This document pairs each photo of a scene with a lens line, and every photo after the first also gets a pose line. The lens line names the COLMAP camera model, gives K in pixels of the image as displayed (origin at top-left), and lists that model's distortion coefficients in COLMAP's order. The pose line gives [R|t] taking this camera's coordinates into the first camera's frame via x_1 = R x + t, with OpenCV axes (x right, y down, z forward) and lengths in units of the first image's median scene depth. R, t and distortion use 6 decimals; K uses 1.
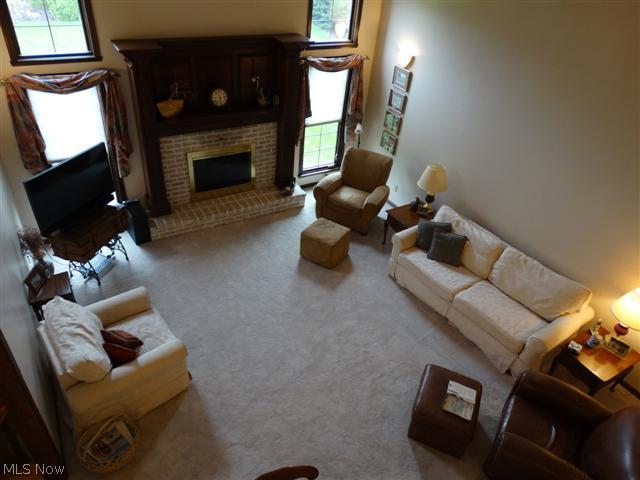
lens RADIAL K [[450.4, 0, 317.9], [0, 450.4, 237.4], [0, 0, 1]] dist [-0.000497, -0.000039]
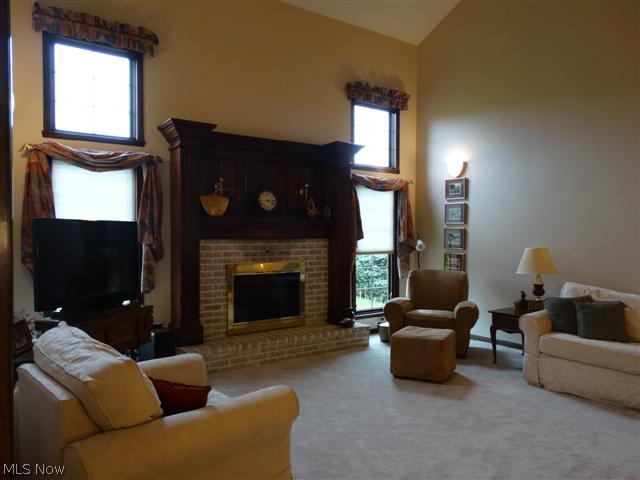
lens RADIAL K [[469.0, 0, 320.0], [0, 469.0, 240.0], [0, 0, 1]] dist [0.009229, 0.003722]
pose [[0.993738, -0.083921, 0.073767, -0.176867], [0.110858, 0.822981, -0.557147, 0.247655], [-0.013952, 0.561836, 0.827131, 0.270374]]
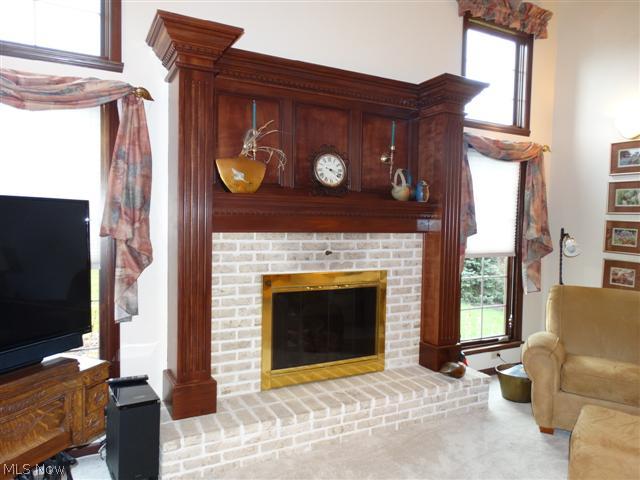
lens RADIAL K [[450.4, 0, 317.9], [0, 450.4, 237.4], [0, 0, 1]] dist [-0.000497, -0.000039]
pose [[0.996179, -0.062501, -0.061000, -0.190303], [0.019074, 0.837298, -0.546413, 0.042011], [0.085227, 0.543162, 0.835291, 0.553807]]
